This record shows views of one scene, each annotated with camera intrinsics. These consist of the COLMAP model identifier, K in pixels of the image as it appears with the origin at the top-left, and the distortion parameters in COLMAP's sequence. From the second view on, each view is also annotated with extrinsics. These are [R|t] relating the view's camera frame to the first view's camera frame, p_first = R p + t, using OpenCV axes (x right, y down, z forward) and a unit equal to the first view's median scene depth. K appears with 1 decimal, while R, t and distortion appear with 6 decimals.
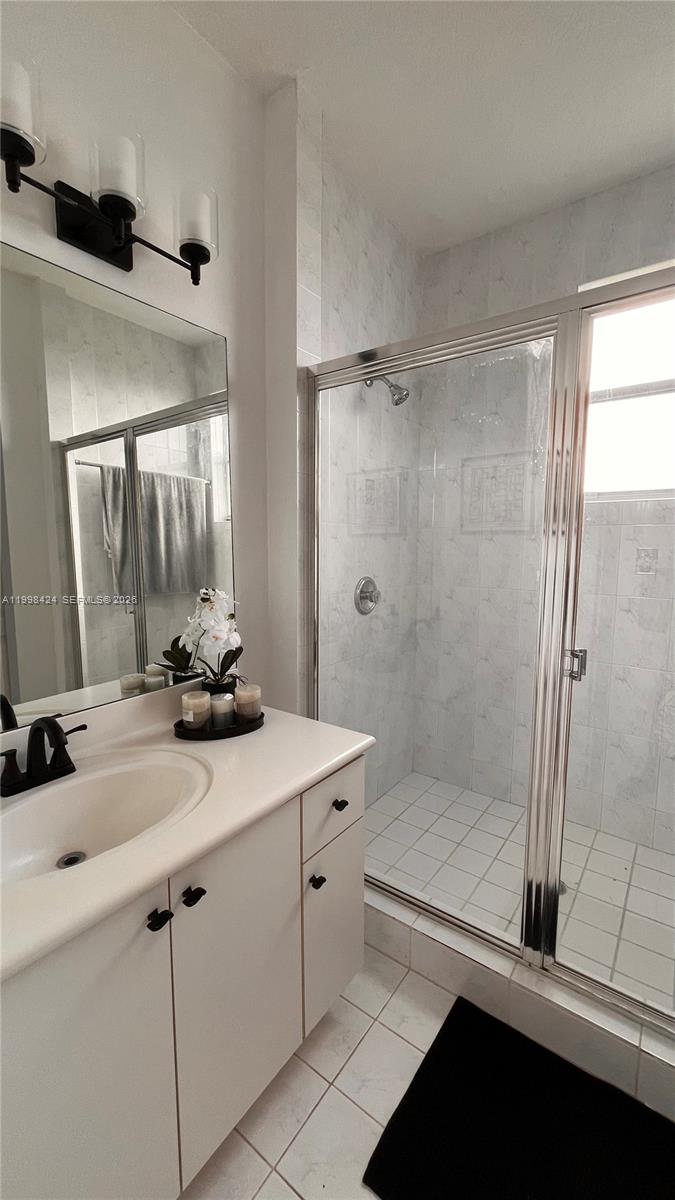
lens RADIAL K [[484.7, 0, 336.2], [0, 484.7, 596.7], [0, 0, 1]] dist [-0.001367, -0.000059]
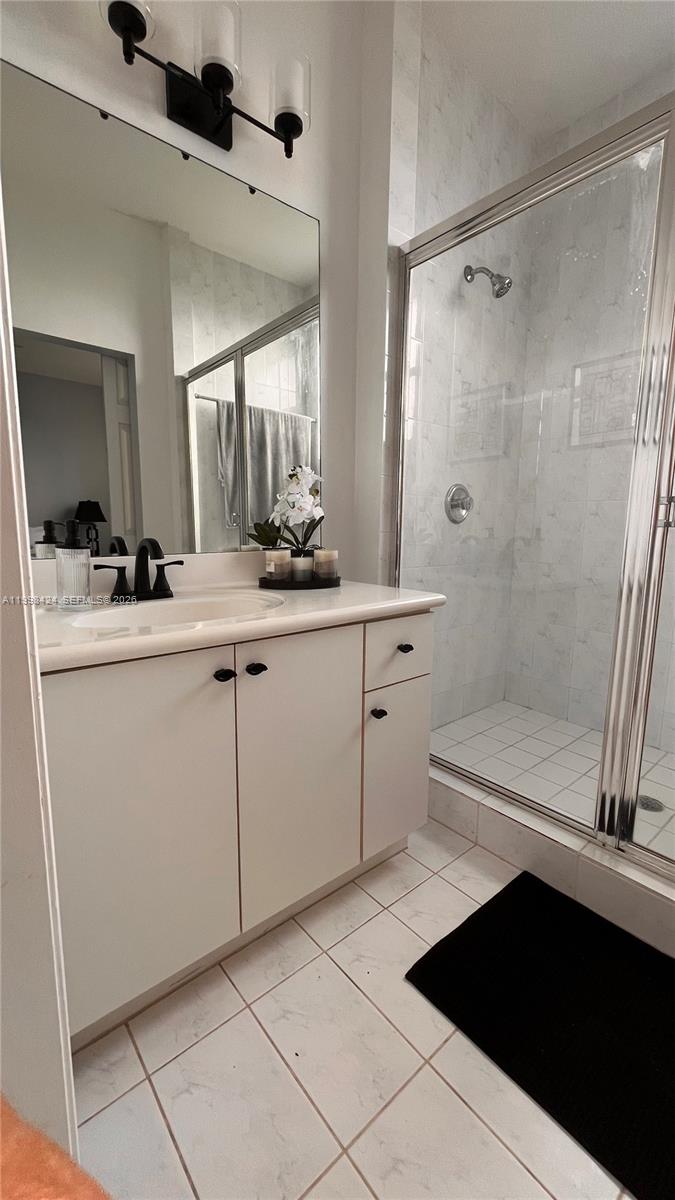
lens RADIAL K [[484.7, 0, 336.2], [0, 484.7, 596.7], [0, 0, 1]] dist [-0.001367, -0.000059]
pose [[0.973329, 0.040994, -0.225721, 0.063620], [-0.032857, 0.998672, 0.039690, 0.193026], [0.227049, -0.031215, 0.973383, -0.020440]]
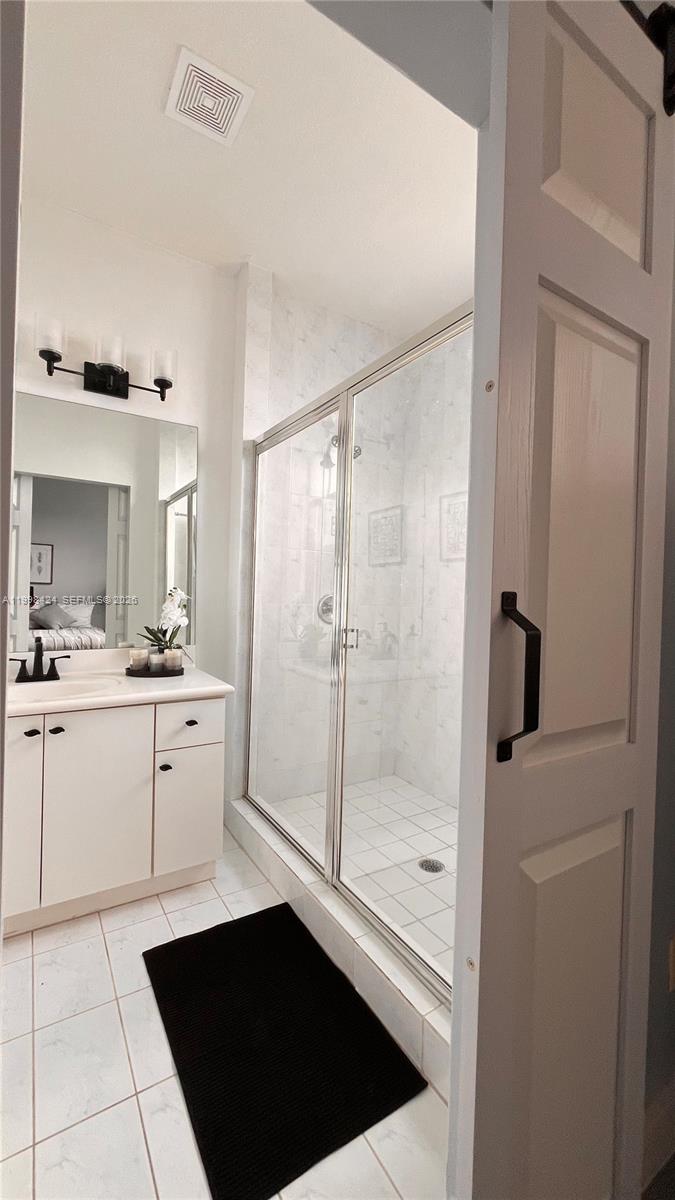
lens RADIAL K [[484.7, 0, 336.2], [0, 484.7, 596.7], [0, 0, 1]] dist [-0.001367, -0.000059]
pose [[0.933074, 0.025839, -0.358756, 0.648408], [-0.064090, 0.993399, -0.095140, 0.105513], [0.353930, 0.111765, 0.928570, -0.190238]]
